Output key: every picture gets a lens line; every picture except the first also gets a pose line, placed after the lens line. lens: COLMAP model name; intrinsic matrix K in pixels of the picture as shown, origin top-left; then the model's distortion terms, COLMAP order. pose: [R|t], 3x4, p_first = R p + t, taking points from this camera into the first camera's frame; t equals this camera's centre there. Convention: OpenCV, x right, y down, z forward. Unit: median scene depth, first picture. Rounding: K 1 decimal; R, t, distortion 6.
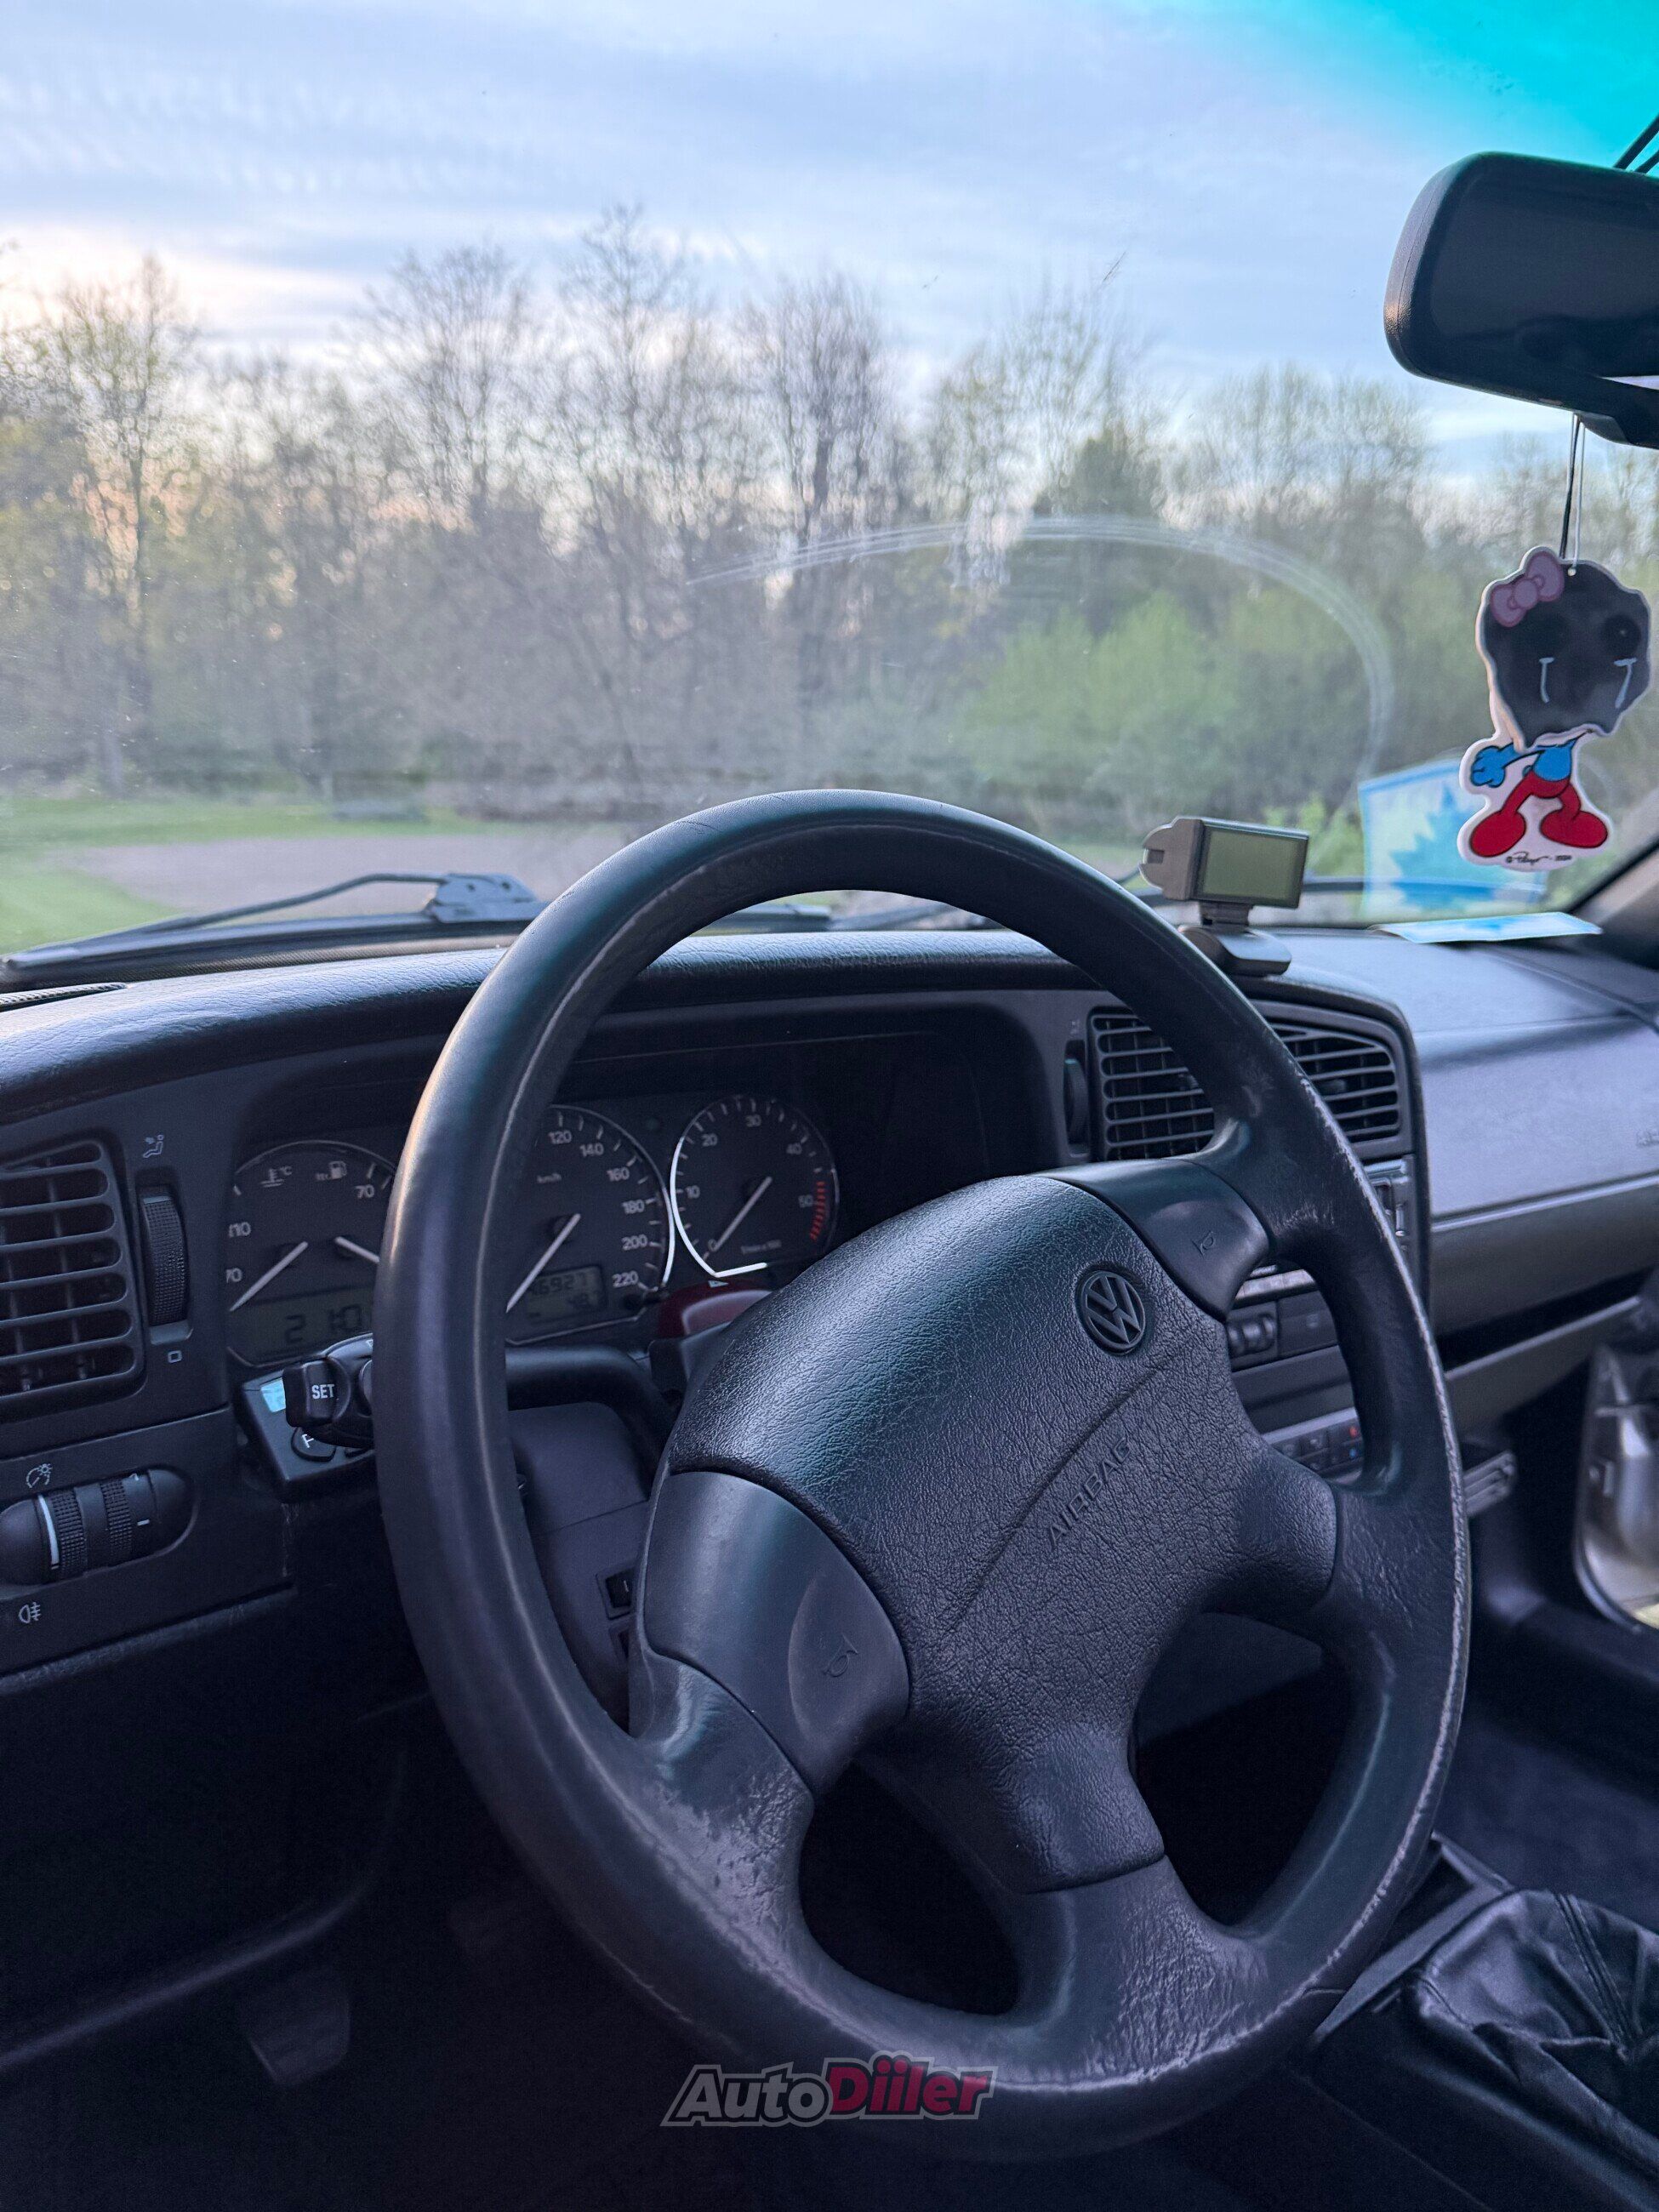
lens RADIAL K [[1729.7, 0, 783.3], [0, 1729.7, 1103.6], [0, 0, 1]] dist [0.037445, -0.060995]
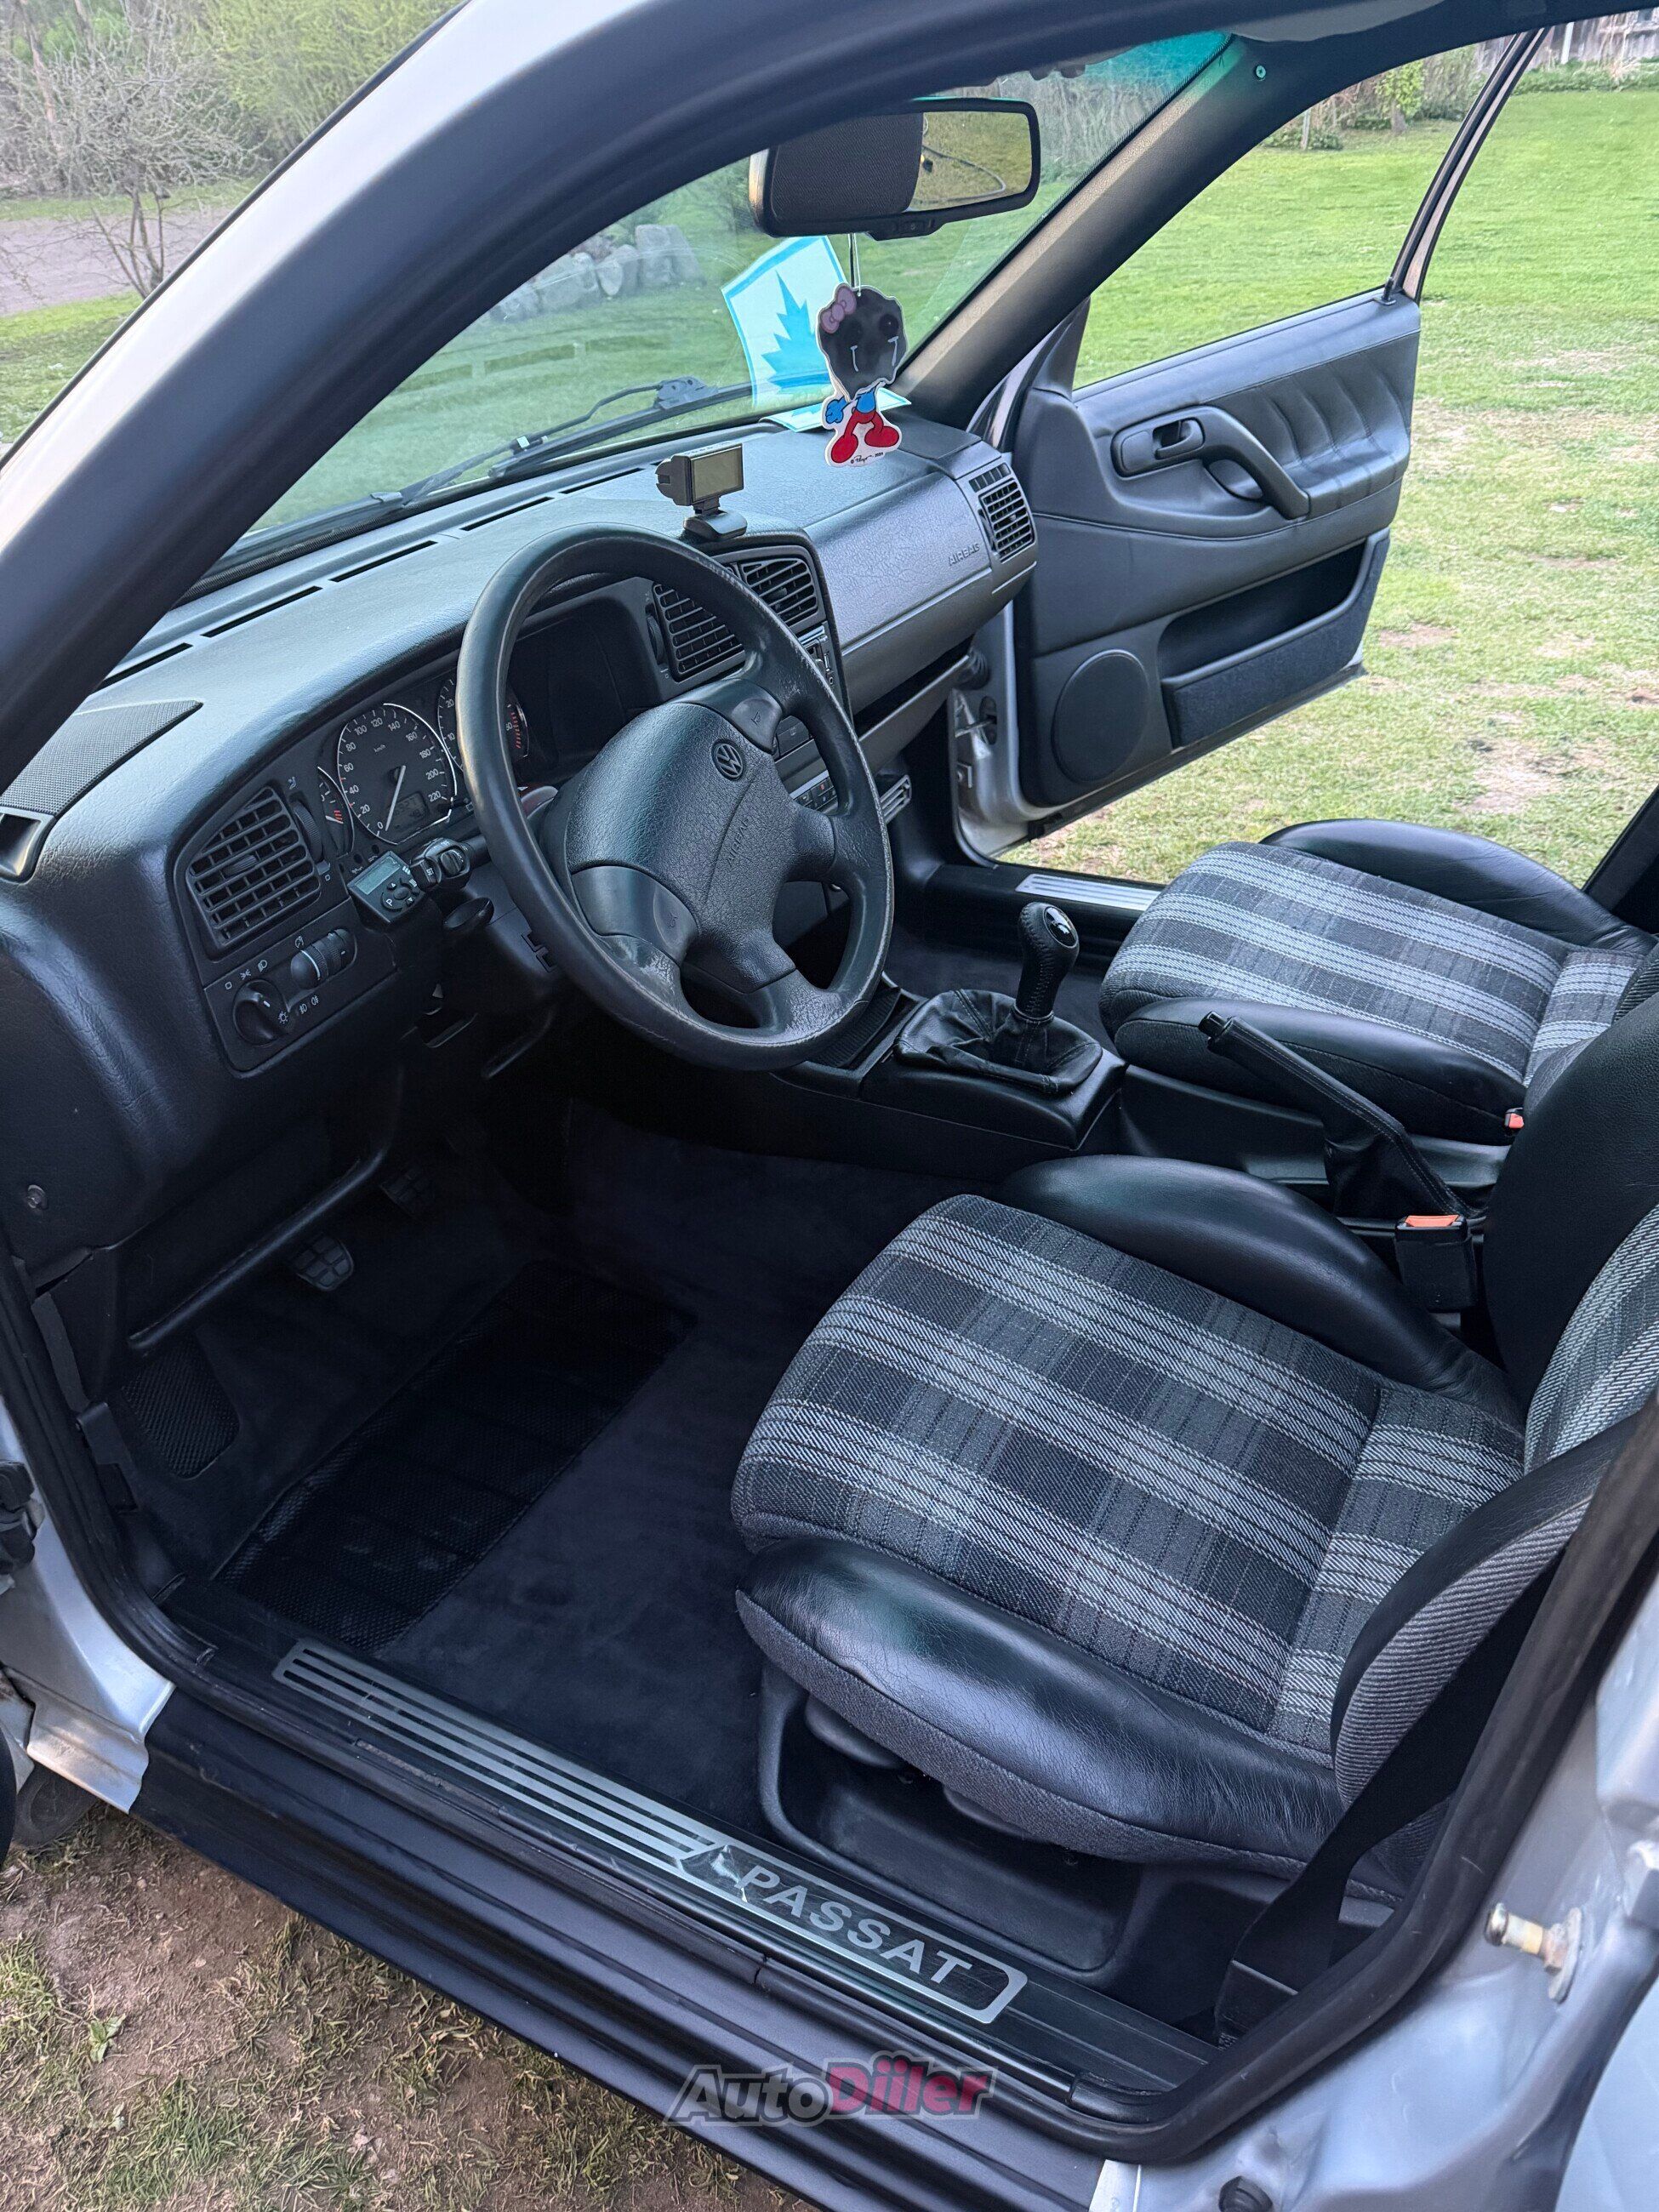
lens RADIAL K [[1729.7, 0, 783.3], [0, 1729.7, 1103.6], [0, 0, 1]] dist [0.037445, -0.060995]
pose [[0.925356, -0.274477, 0.261494, -0.319785], [0.173567, 0.919978, 0.351448, -0.174426], [-0.337033, -0.279827, 0.898947, -0.823922]]
